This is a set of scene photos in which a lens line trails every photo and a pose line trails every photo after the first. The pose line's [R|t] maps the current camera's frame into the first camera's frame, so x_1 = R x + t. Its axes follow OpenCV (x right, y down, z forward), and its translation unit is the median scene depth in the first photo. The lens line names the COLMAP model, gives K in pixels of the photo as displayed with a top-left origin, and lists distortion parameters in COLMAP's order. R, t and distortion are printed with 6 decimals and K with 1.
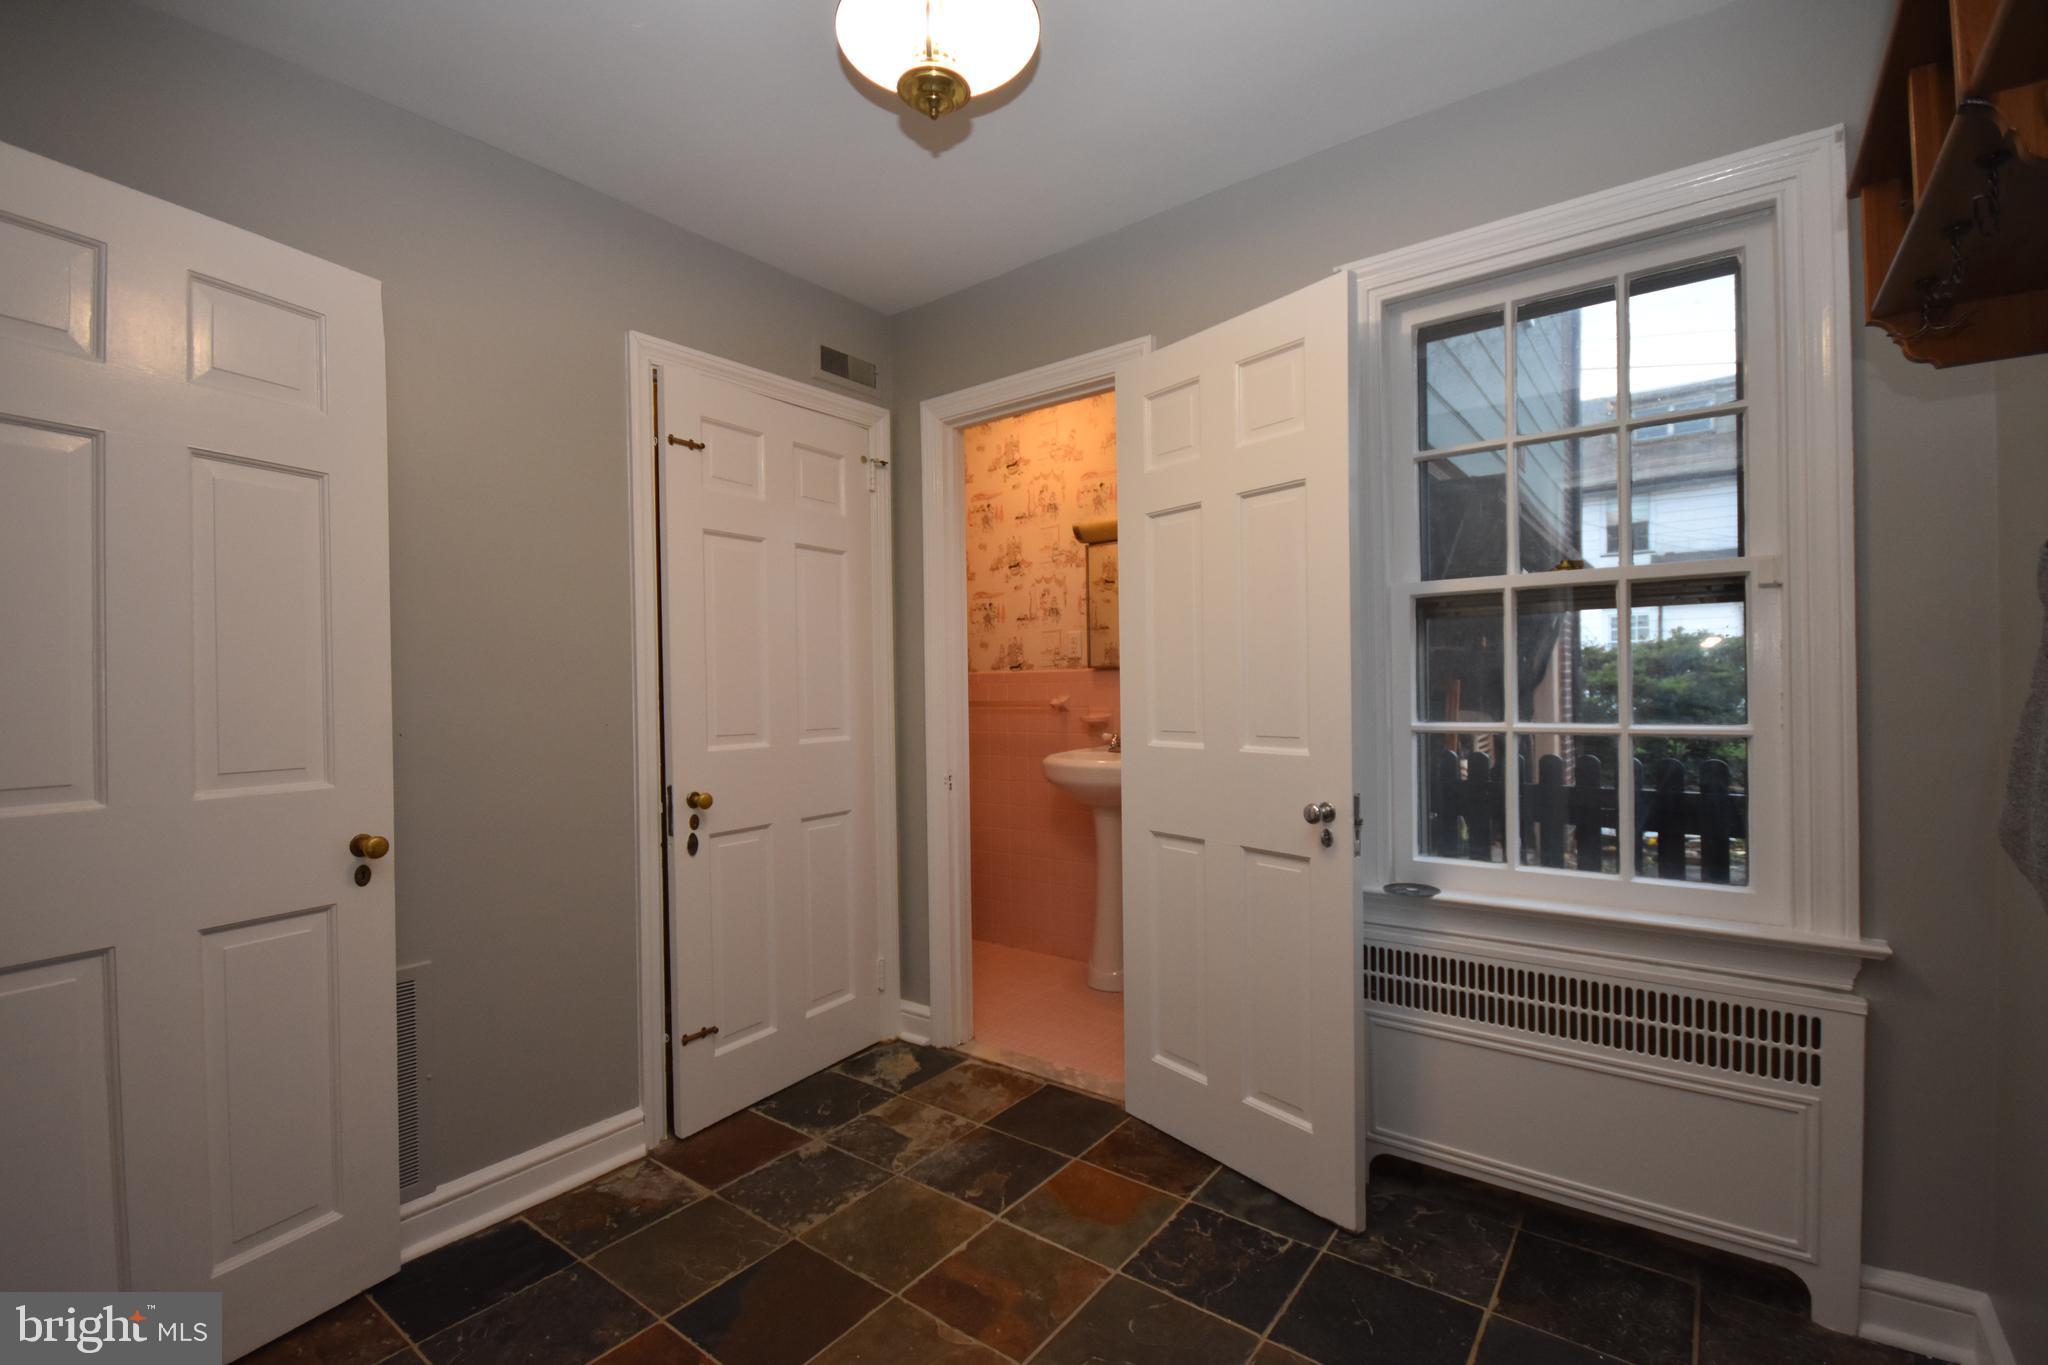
lens RADIAL K [[895.0, 0, 1030.5], [0, 895.0, 685.7], [0, 0, 1]] dist [0.011940, -0.015881]
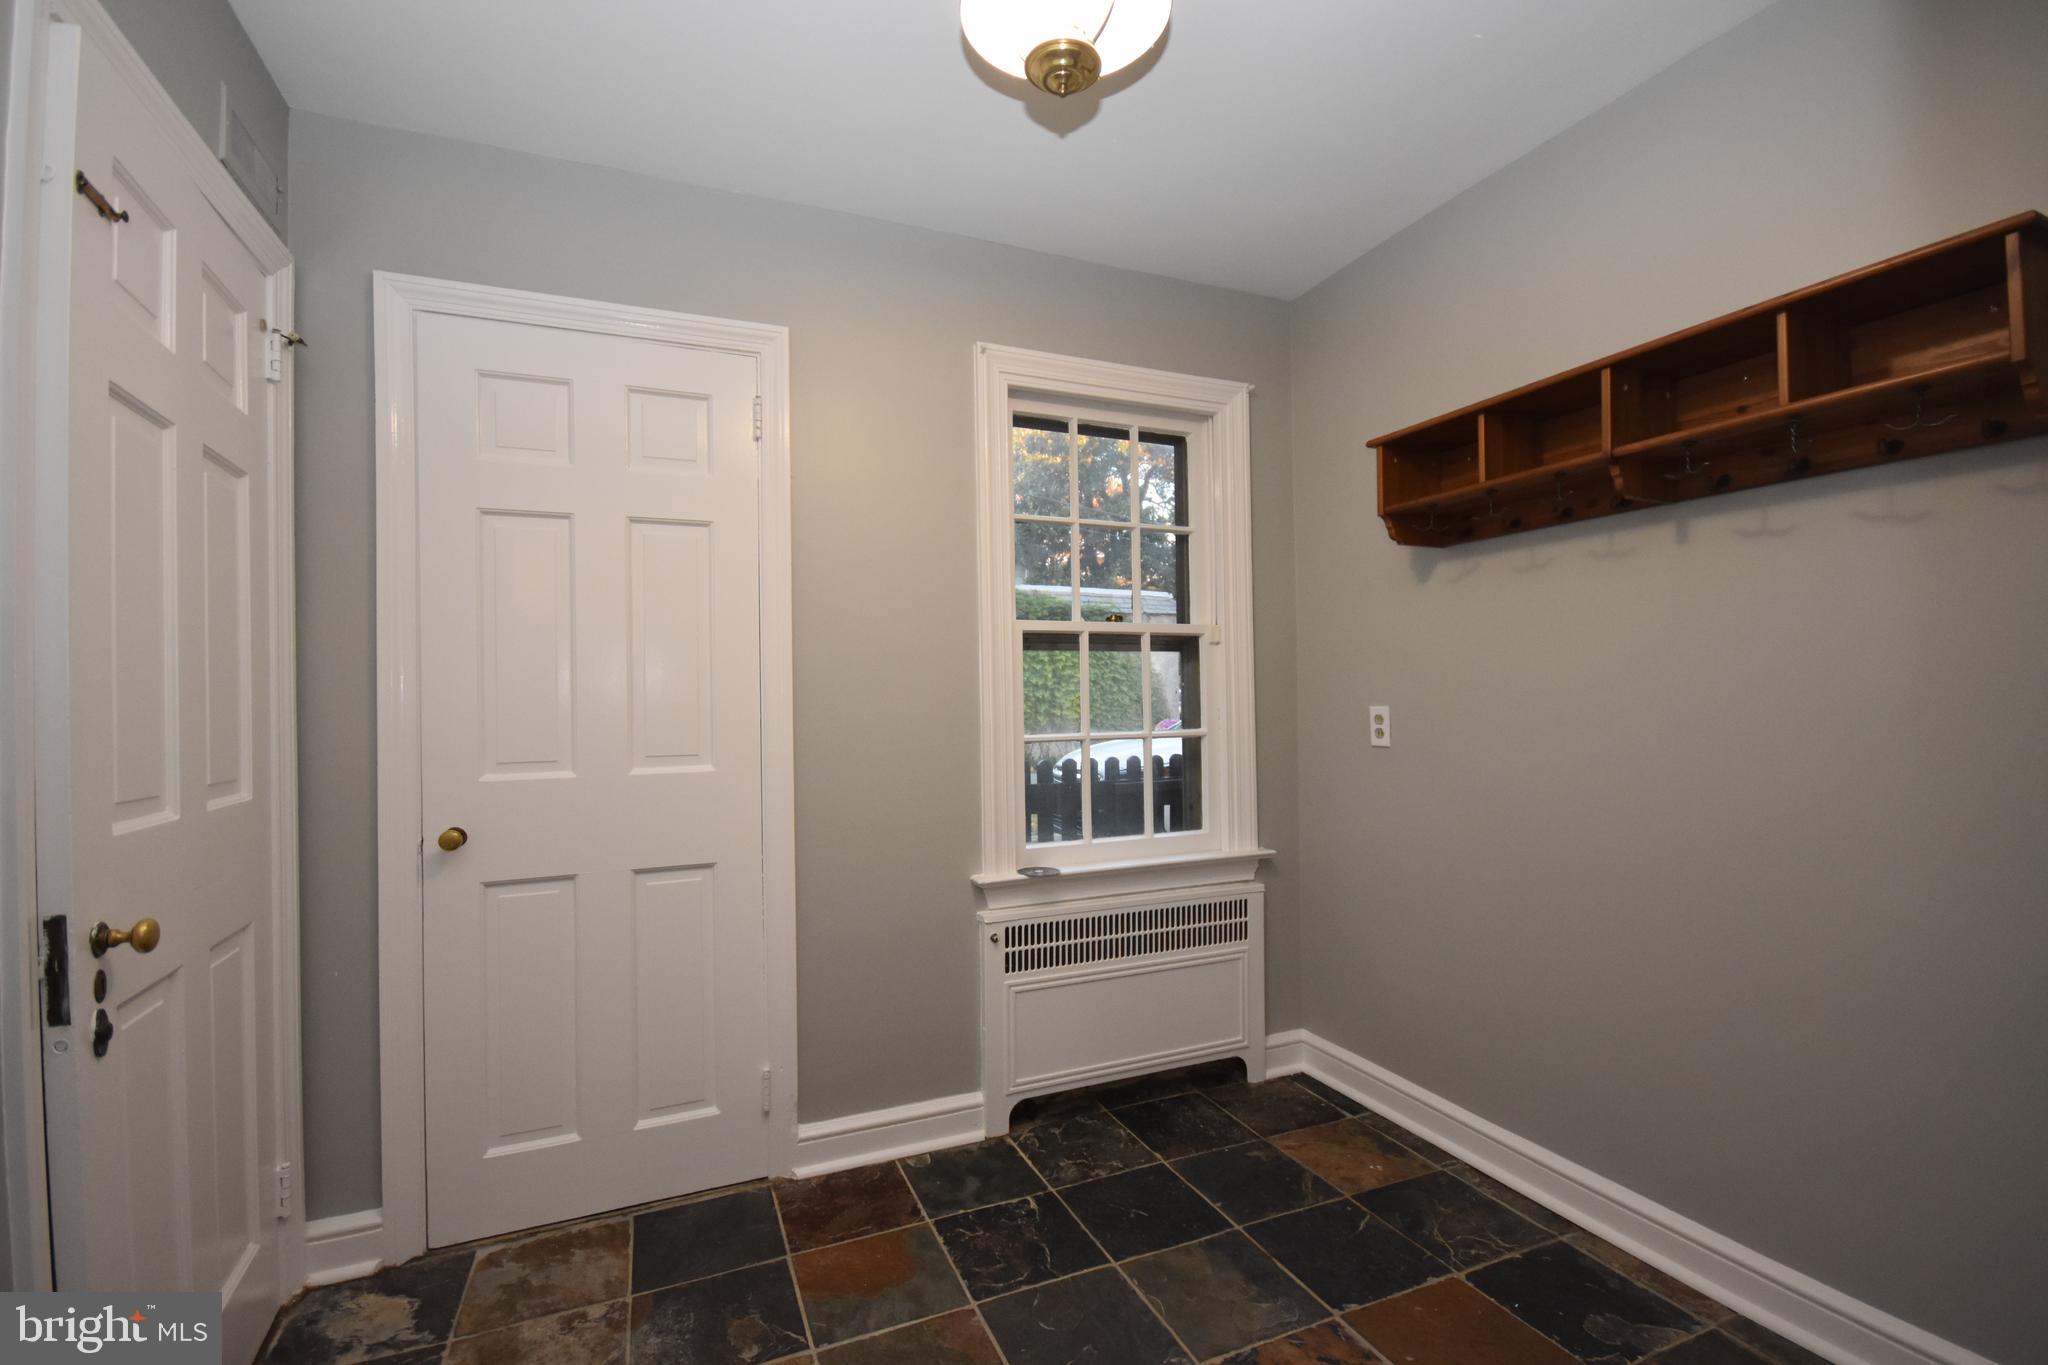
lens RADIAL K [[896.6, 0, 1022.0], [0, 896.6, 688.5], [0, 0, 1]] dist [0.001845, -0.009188]
pose [[0.493537, 0.021447, 0.869460, -0.858559], [0.006323, 0.999581, -0.028245, 0.016367], [-0.869702, 0.019438, 0.493194, 0.539697]]
